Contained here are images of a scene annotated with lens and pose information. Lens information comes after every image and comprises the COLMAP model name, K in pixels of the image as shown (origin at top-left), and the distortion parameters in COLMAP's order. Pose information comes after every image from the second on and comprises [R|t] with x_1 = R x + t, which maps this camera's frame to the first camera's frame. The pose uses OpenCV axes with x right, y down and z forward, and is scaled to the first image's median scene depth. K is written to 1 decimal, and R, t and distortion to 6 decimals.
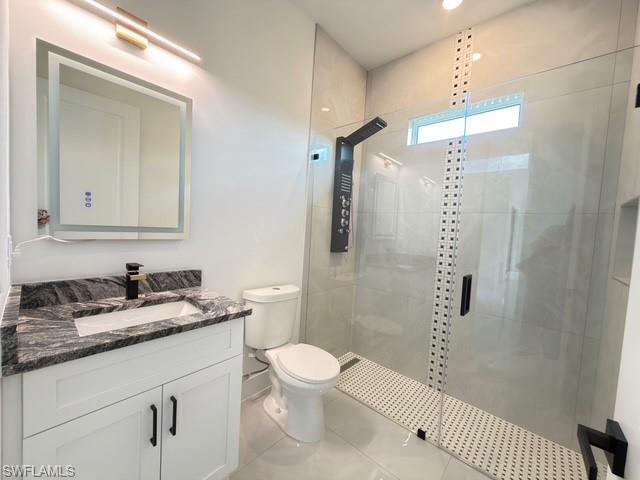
lens RADIAL K [[254.8, 0, 318.9], [0, 254.8, 241.4], [0, 0, 1]] dist [-0.001380, 0.000835]
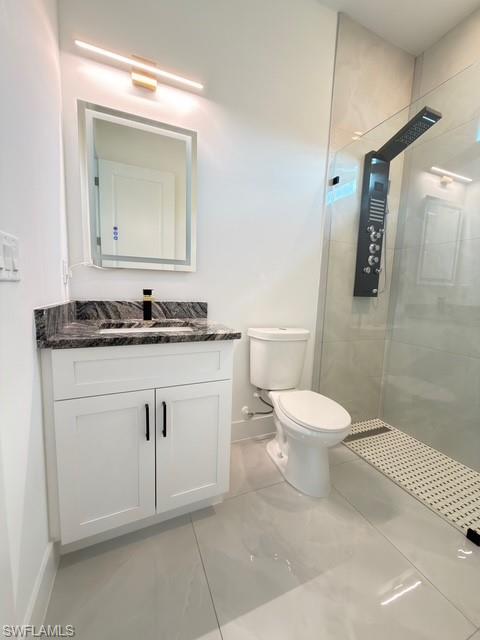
lens RADIAL K [[254.8, 0, 240.0], [0, 254.8, 320.1], [0, 0, 1]] dist [-0.001380, 0.000835]
pose [[0.905319, 0.027960, -0.423810, 0.095017], [-0.008363, 0.998811, 0.048030, 0.122124], [0.424649, -0.039939, 0.904477, 0.102960]]
